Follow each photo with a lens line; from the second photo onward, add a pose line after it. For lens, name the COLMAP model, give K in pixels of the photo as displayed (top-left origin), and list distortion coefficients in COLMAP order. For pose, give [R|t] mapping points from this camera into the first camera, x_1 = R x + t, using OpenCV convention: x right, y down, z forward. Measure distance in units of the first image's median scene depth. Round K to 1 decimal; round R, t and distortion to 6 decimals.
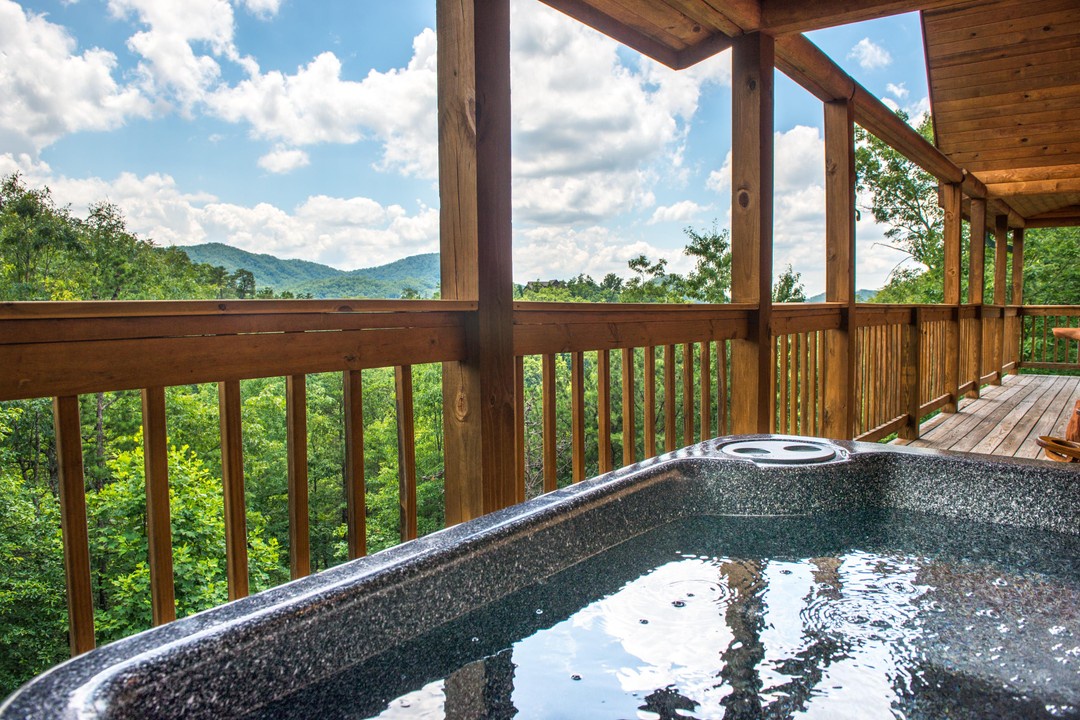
lens RADIAL K [[785.5, 0, 531.3], [0, 785.5, 361.9], [0, 0, 1]] dist [-0.045678, 0.001575]
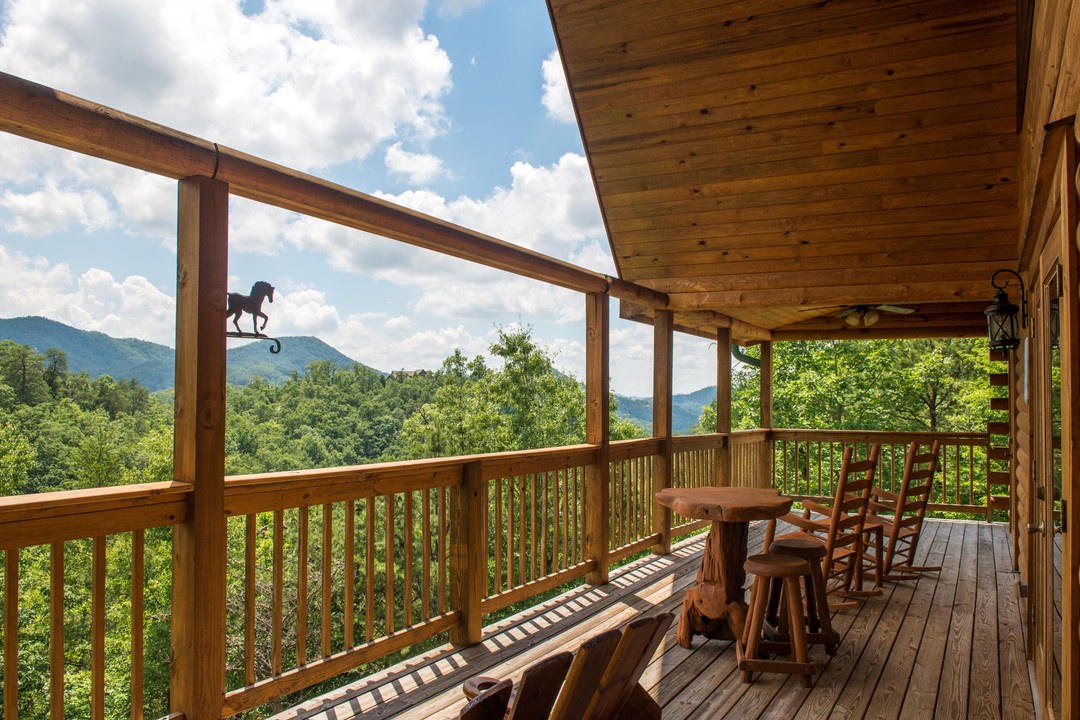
lens RADIAL K [[834.9, 0, 547.7], [0, 834.9, 362.5], [0, 0, 1]] dist [-0.030648, -0.001514]
pose [[0.987007, 0.025014, 0.158717, 0.341402], [-0.007192, 0.993695, -0.111883, -0.059126], [-0.160515, 0.109288, 0.980964, 0.157826]]
